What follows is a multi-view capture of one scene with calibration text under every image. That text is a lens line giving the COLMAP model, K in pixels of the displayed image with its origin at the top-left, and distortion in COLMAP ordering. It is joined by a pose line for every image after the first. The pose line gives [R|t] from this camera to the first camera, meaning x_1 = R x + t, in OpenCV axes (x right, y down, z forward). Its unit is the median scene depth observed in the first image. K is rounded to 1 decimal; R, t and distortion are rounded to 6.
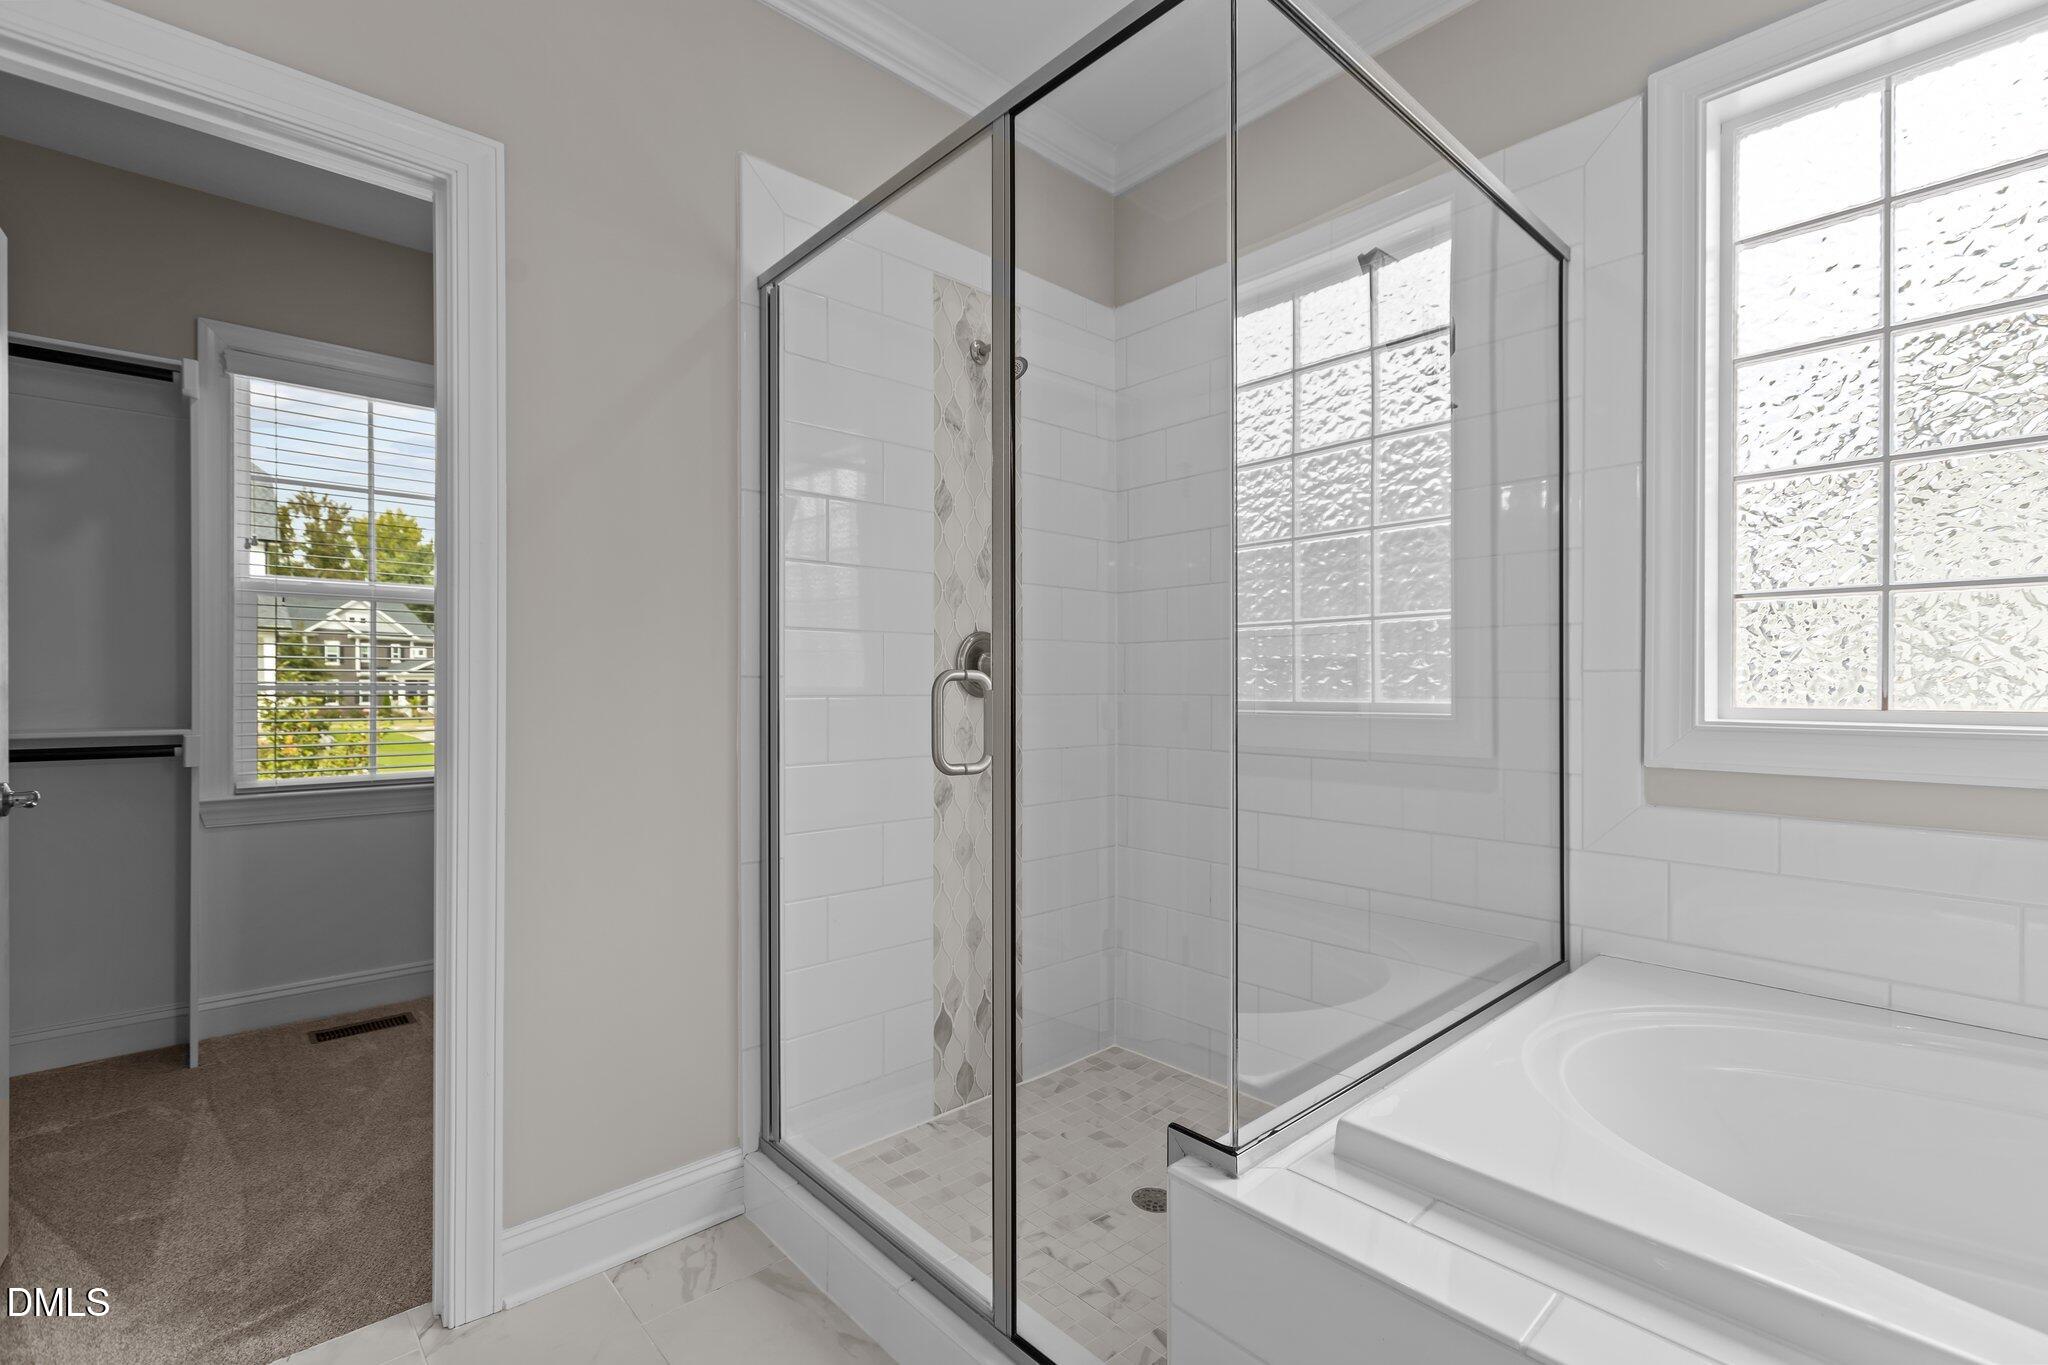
lens RADIAL K [[918.2, 0, 1026.2], [0, 918.2, 685.1], [0, 0, 1]] dist [0.001216, 0.000147]
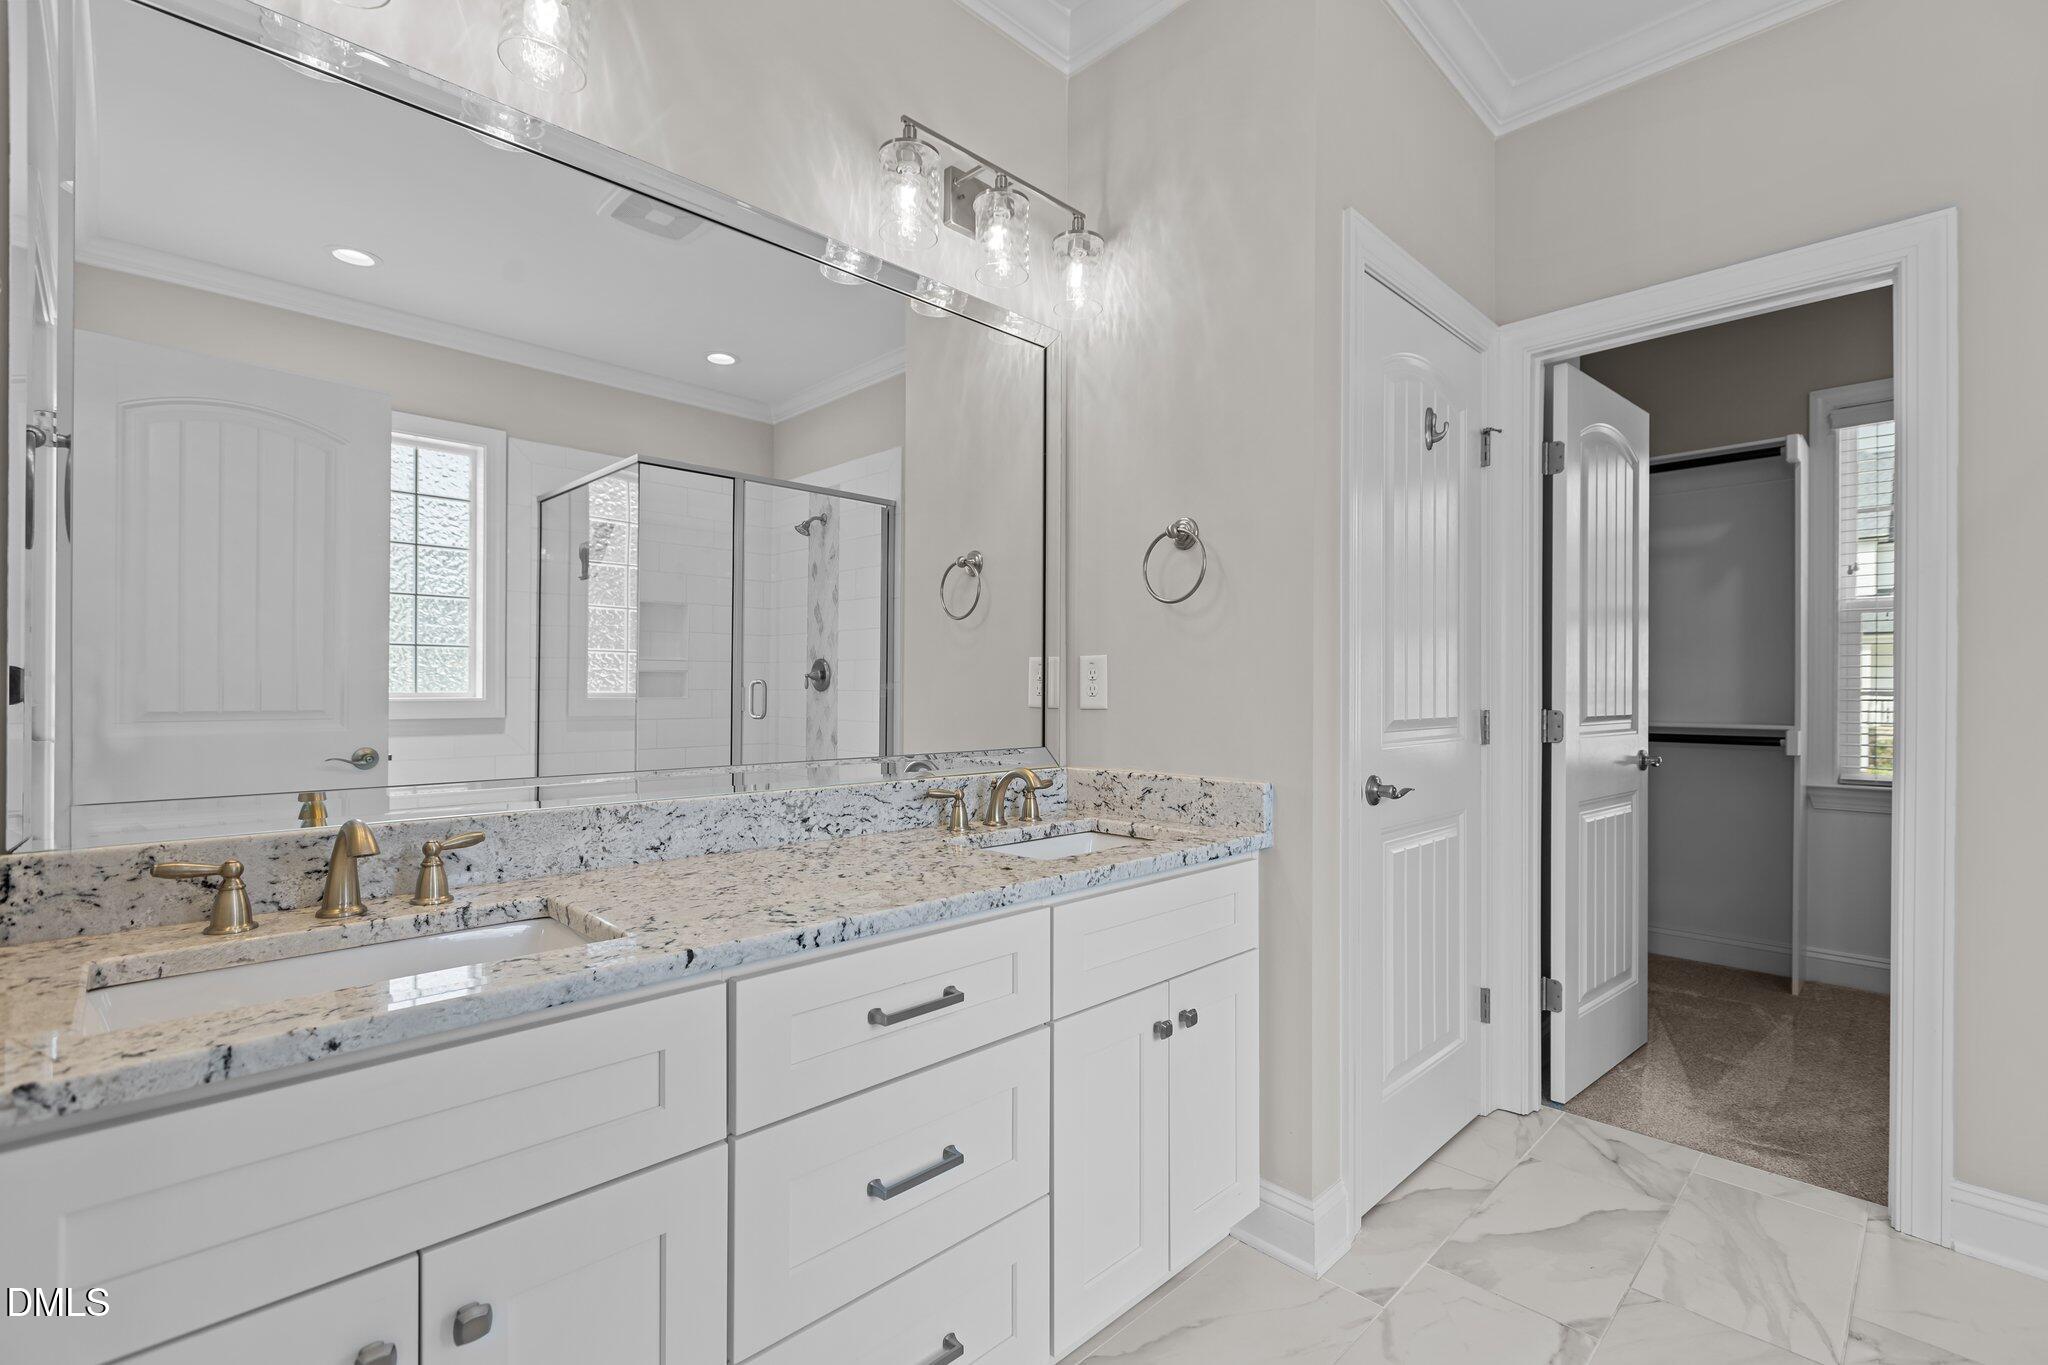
lens RADIAL K [[918.2, 0, 1026.2], [0, 918.2, 685.1], [0, 0, 1]] dist [0.001216, 0.000147]
pose [[0.045196, -0.002289, -0.998976, 0.433236], [-0.005348, 0.999982, -0.002533, 0.000802], [0.998964, 0.005457, 0.045183, -0.156327]]
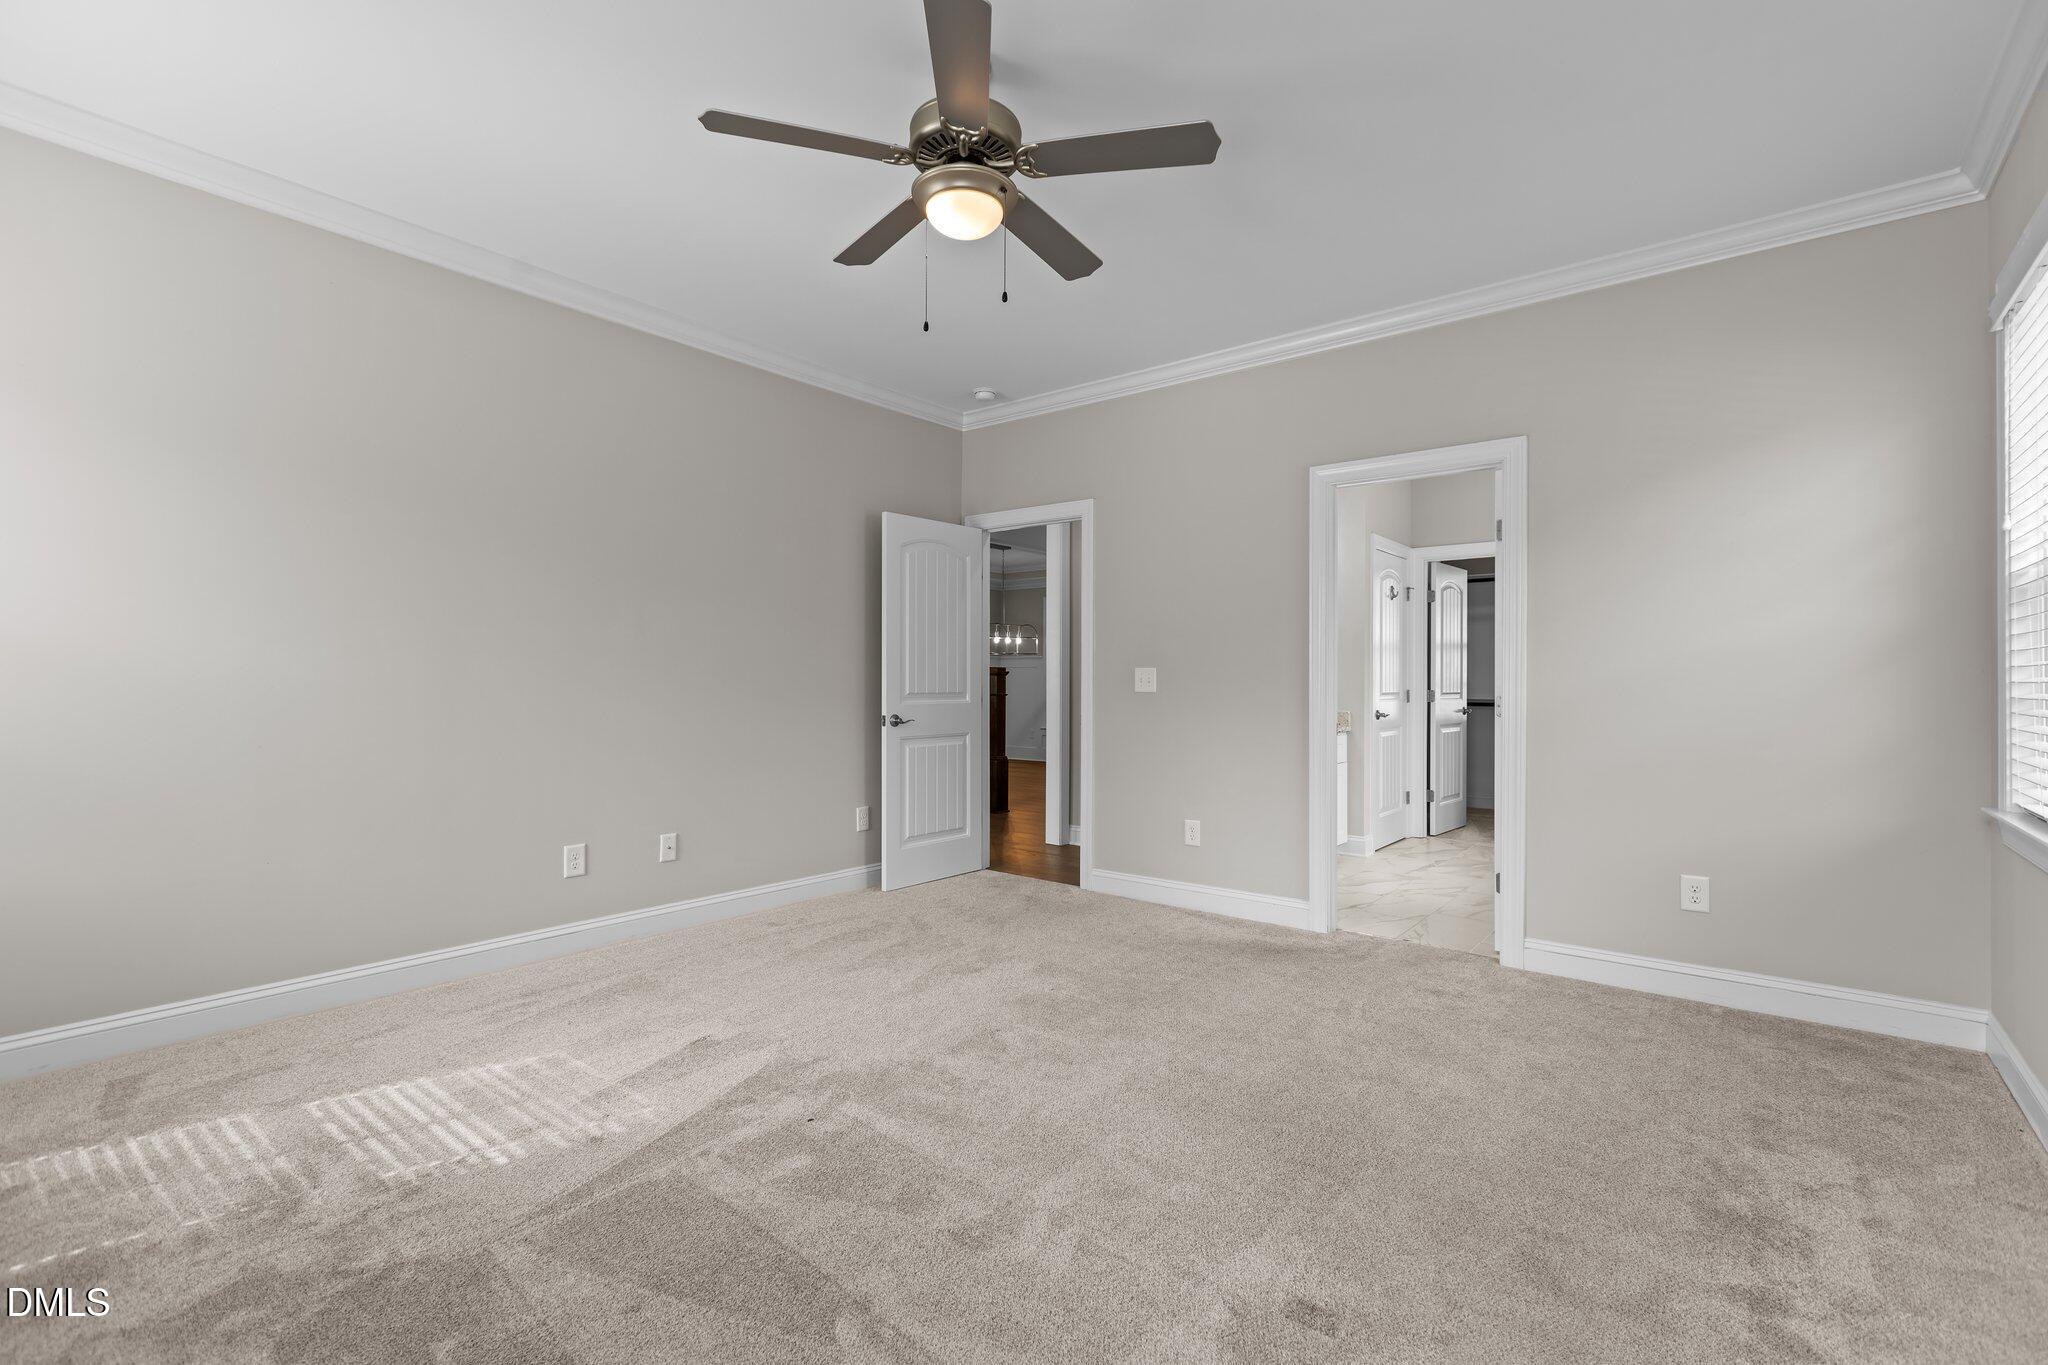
lens RADIAL K [[918.2, 0, 1026.2], [0, 918.2, 685.1], [0, 0, 1]] dist [0.001216, 0.000147]
pose [[0.159292, 0.004134, -0.987223, 2.484608], [-0.002940, 0.999989, 0.003713, 0.001703], [0.987227, 0.002311, 0.159303, -1.504588]]
